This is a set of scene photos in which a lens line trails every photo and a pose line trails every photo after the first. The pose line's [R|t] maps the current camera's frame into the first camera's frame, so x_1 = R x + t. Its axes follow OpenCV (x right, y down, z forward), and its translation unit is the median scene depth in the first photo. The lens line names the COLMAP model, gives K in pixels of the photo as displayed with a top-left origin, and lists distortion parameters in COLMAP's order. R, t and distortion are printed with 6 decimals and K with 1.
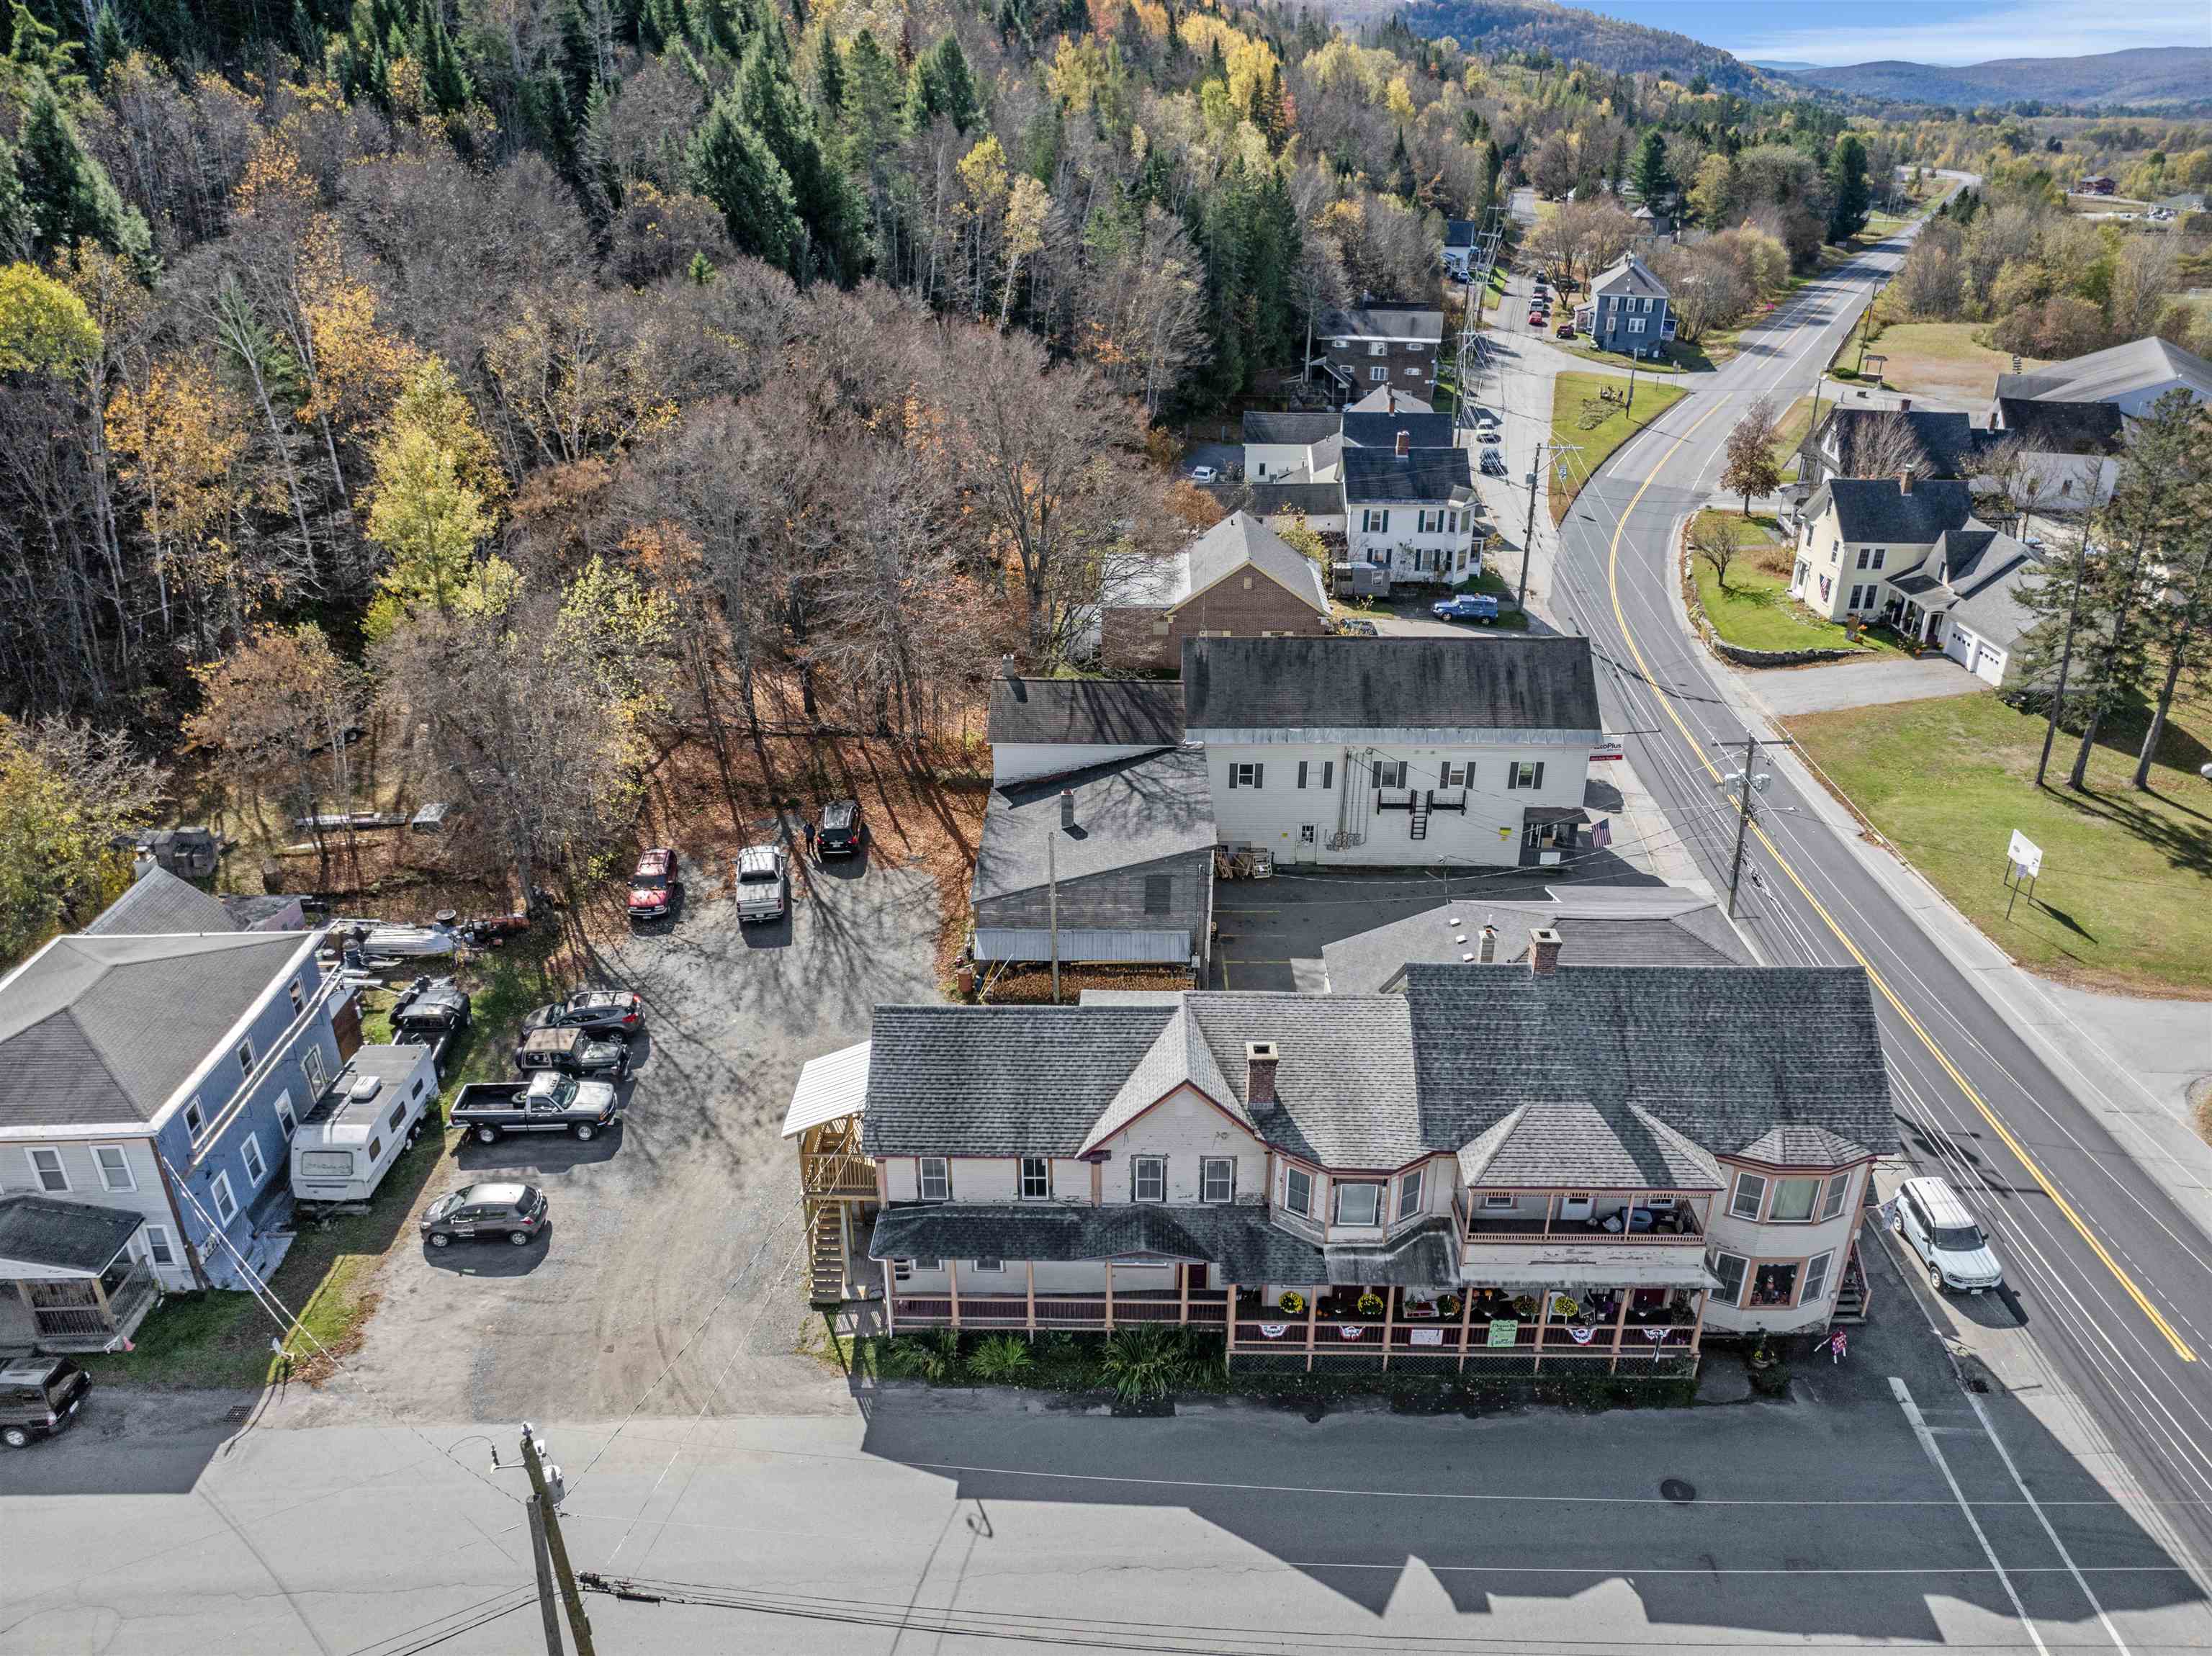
lens RADIAL K [[1551.9, 0, 1118.6], [0, 1551.9, 813.0], [0, 0, 1]] dist [-0.057762, 0.027493]
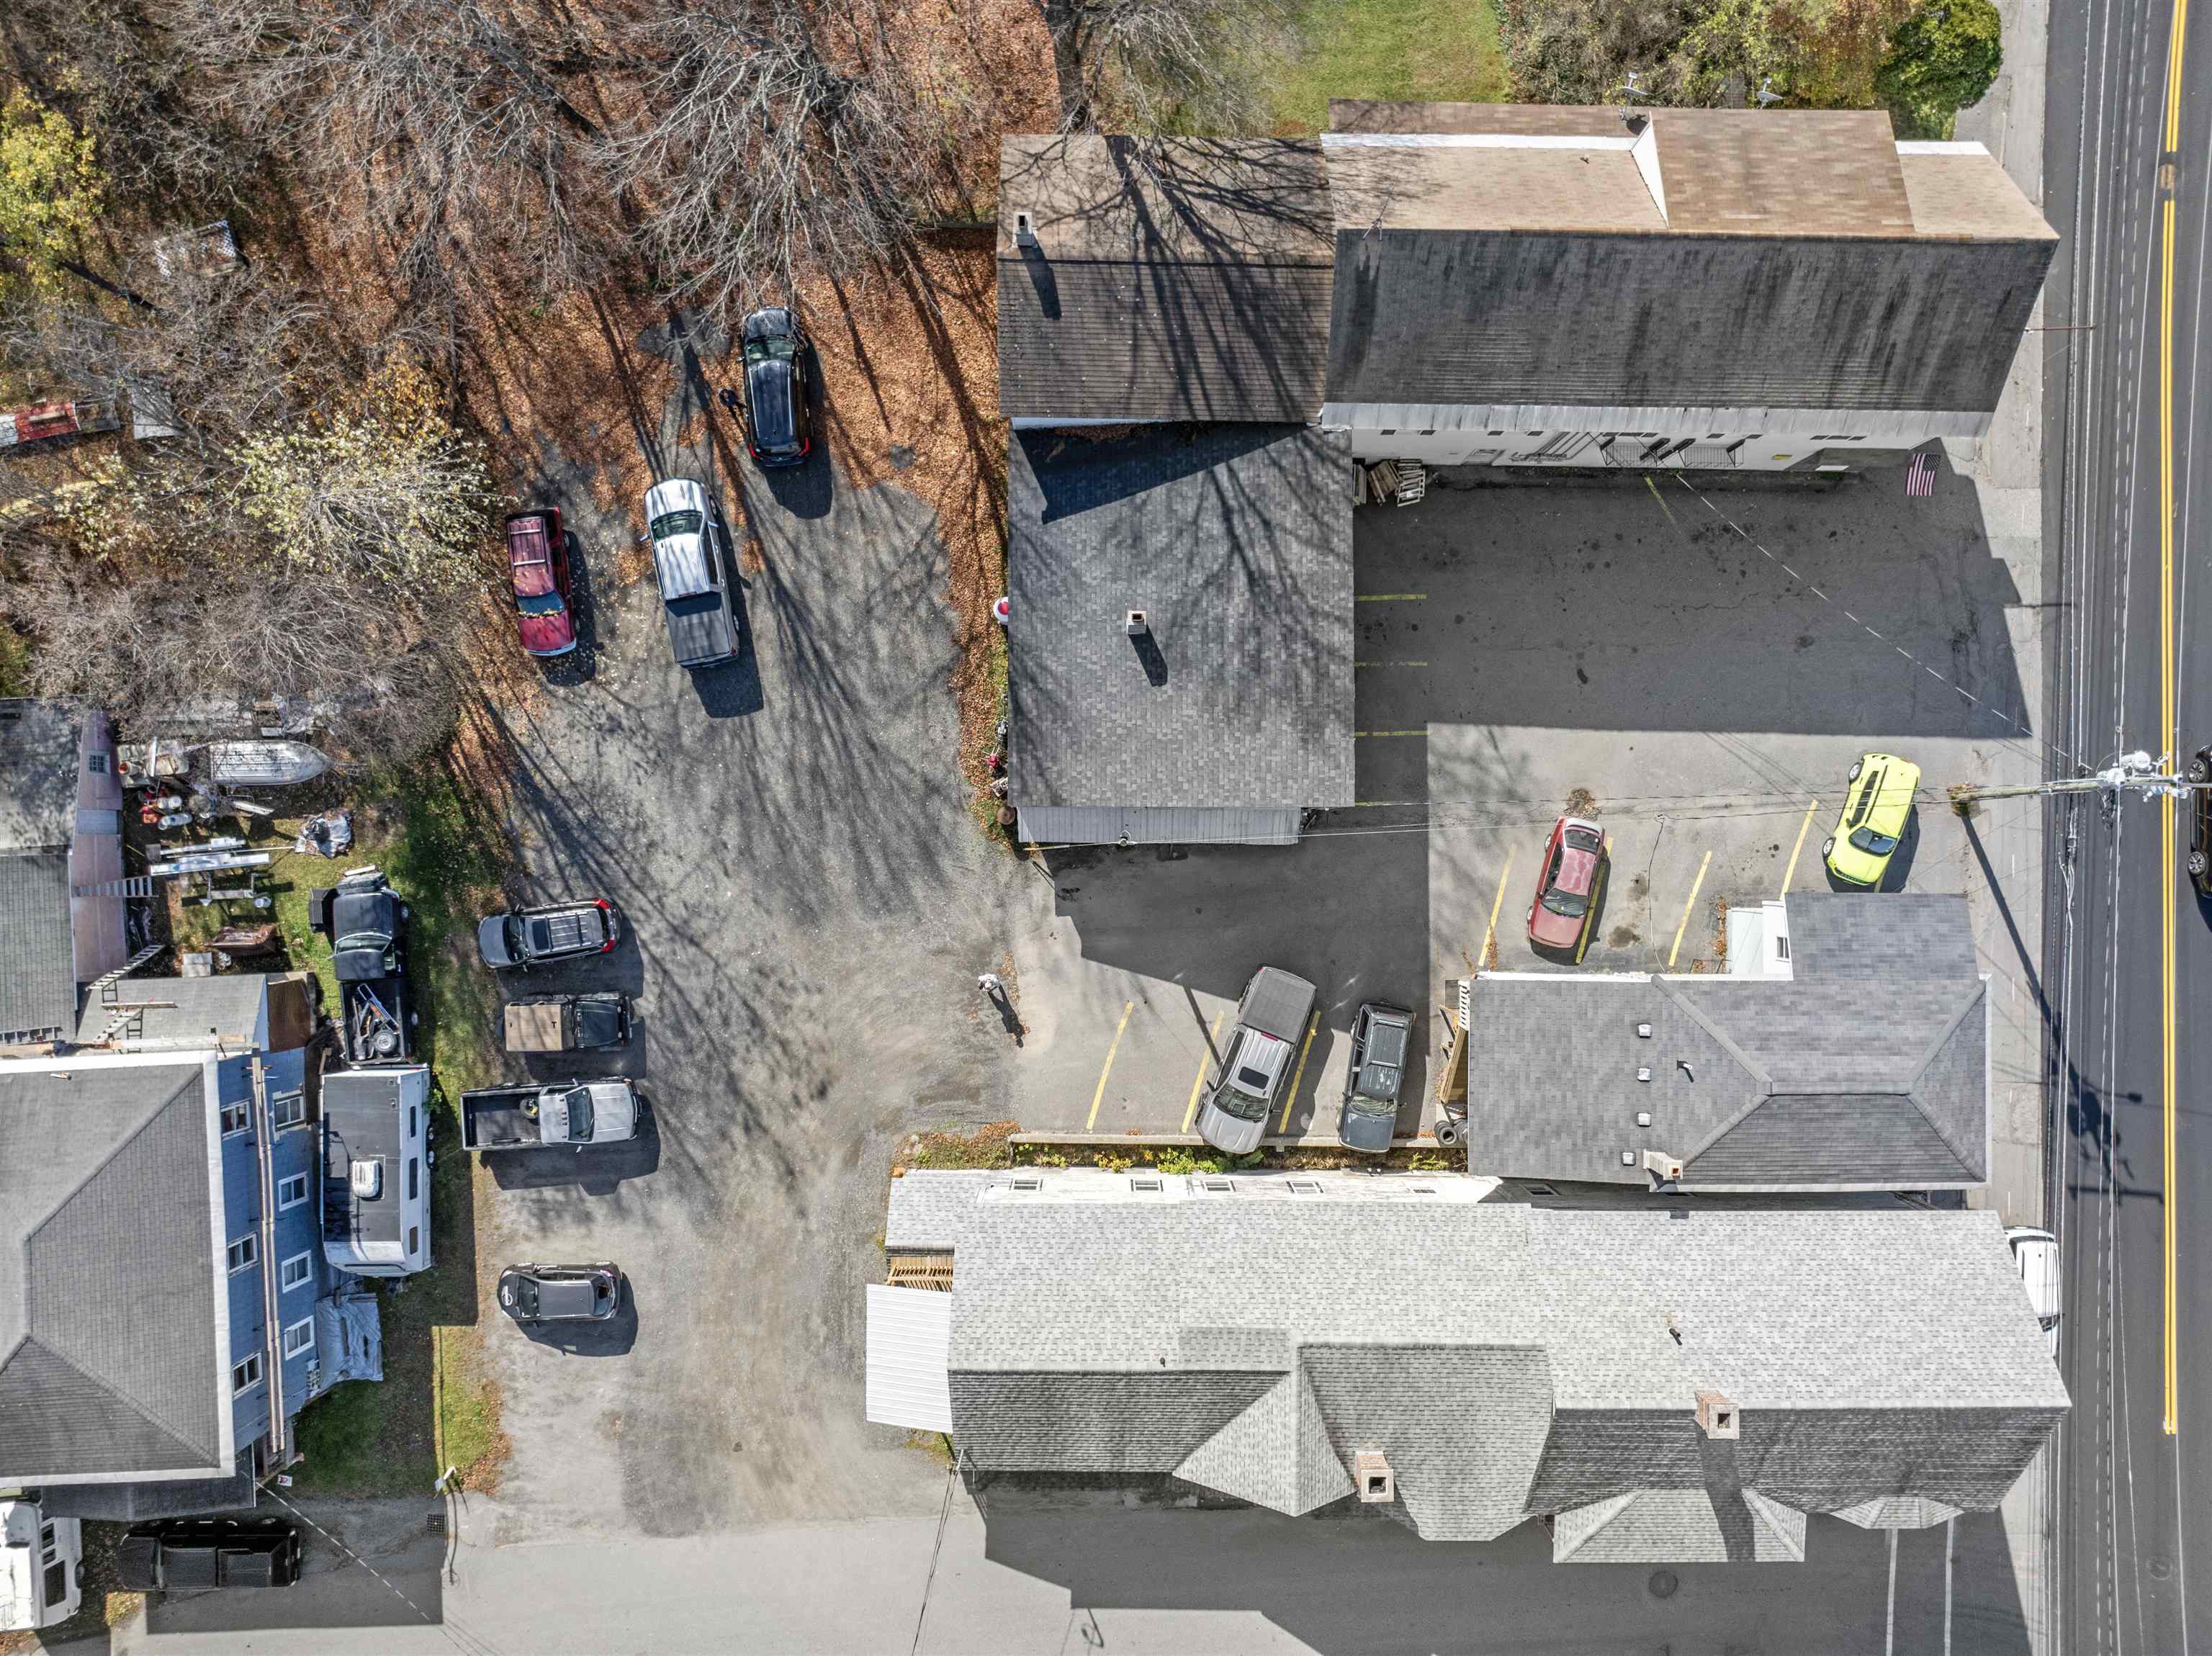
lens RADIAL K [[1551.9, 0, 1112.1], [0, 1551.9, 820.7], [0, 0, 1]] dist [-0.057762, 0.027493]
pose [[0.999994, -0.003001, 0.001571, -0.041810], [-0.000082, 0.442148, 0.896942, -0.527491], [-0.003386, -0.896937, 0.442145, 0.584499]]
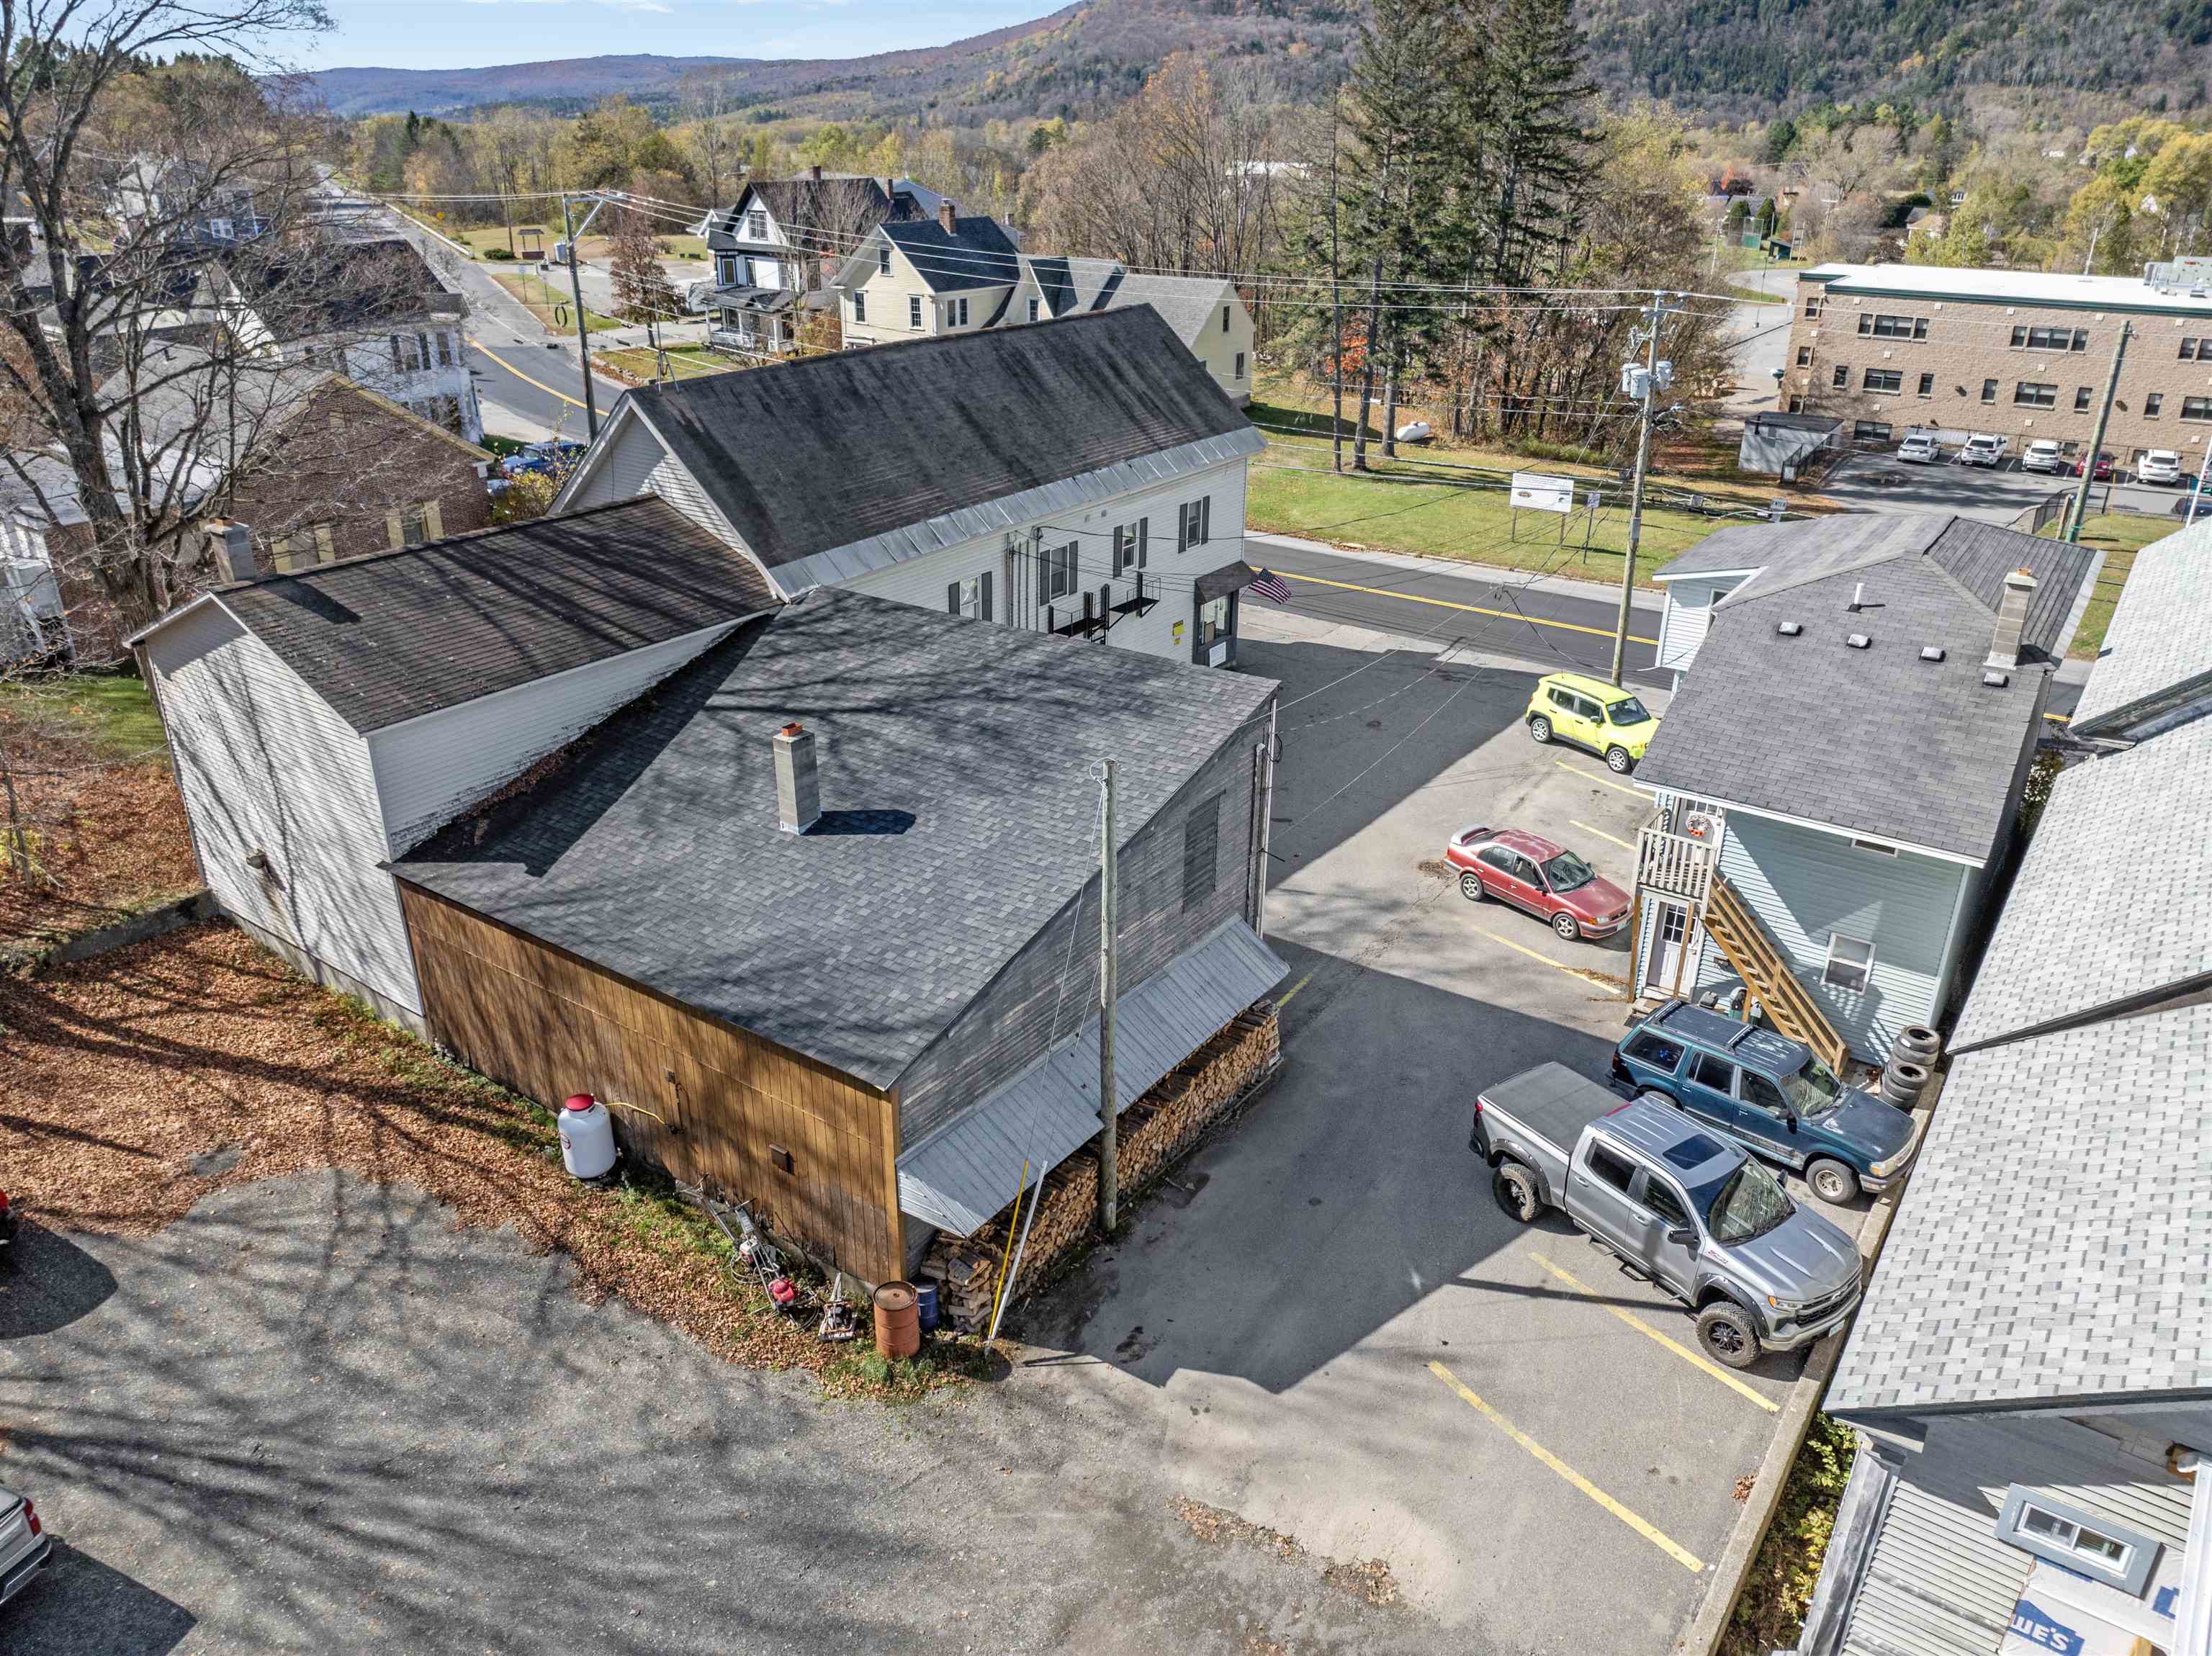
lens RADIAL K [[1551.9, 0, 1130.5], [0, 1551.9, 835.3], [0, 0, 1]] dist [-0.057762, 0.027493]
pose [[0.561431, -0.348423, 0.750598, -0.250461], [0.345376, 0.922923, 0.170081, -0.023734], [-0.752005, 0.163750, 0.638494, 0.659934]]
